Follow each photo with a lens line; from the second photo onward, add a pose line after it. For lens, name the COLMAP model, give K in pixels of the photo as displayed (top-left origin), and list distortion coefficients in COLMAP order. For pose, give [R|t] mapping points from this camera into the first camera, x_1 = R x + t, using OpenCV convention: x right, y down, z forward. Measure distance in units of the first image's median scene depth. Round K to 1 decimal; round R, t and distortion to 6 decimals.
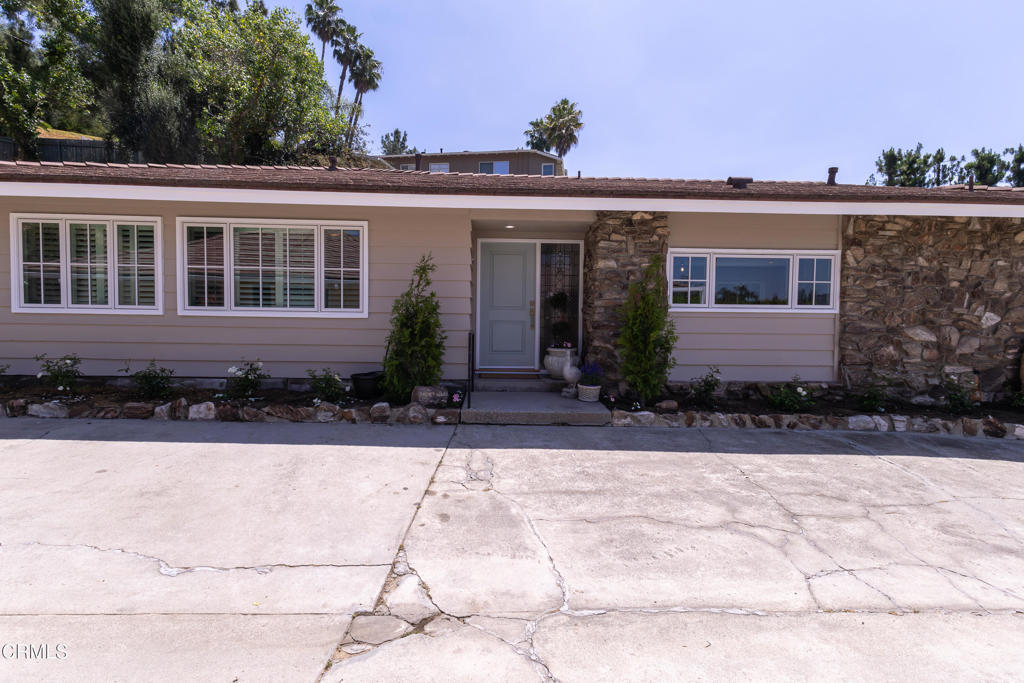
lens RADIAL K [[473.7, 0, 512.8], [0, 473.7, 344.5], [0, 0, 1]] dist [0.003329, 0.001136]
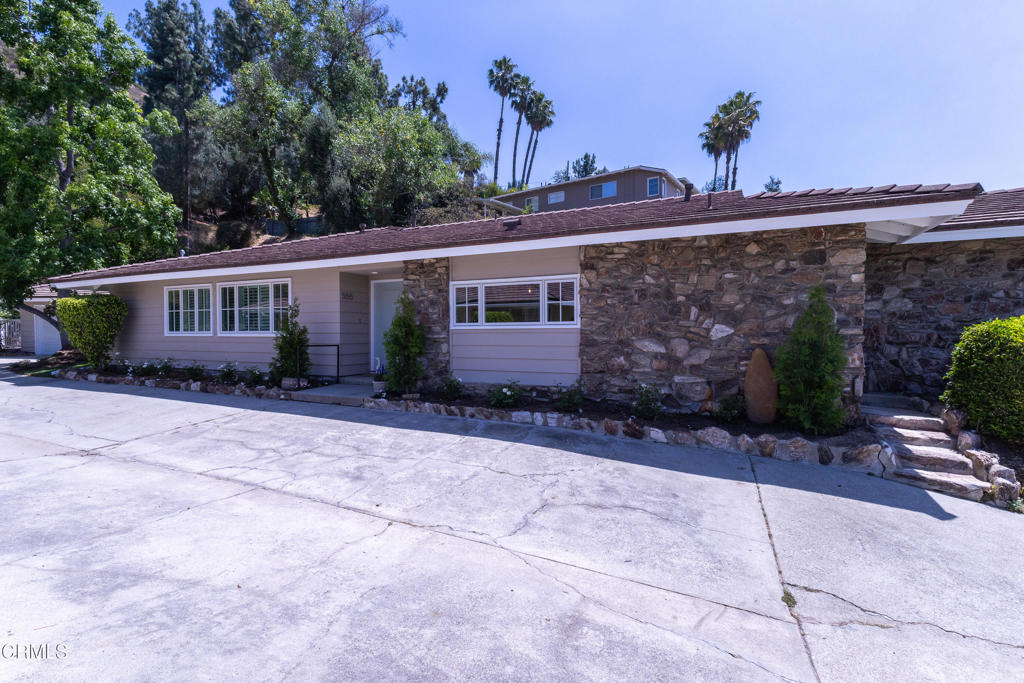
lens RADIAL K [[473.7, 0, 507.7], [0, 473.7, 342.6], [0, 0, 1]] dist [0.003329, 0.001136]
pose [[0.889770, -0.004726, -0.456386, 1.066549], [-0.009553, 0.999534, -0.028975, 0.005096], [0.456310, 0.030141, 0.889310, -0.108900]]
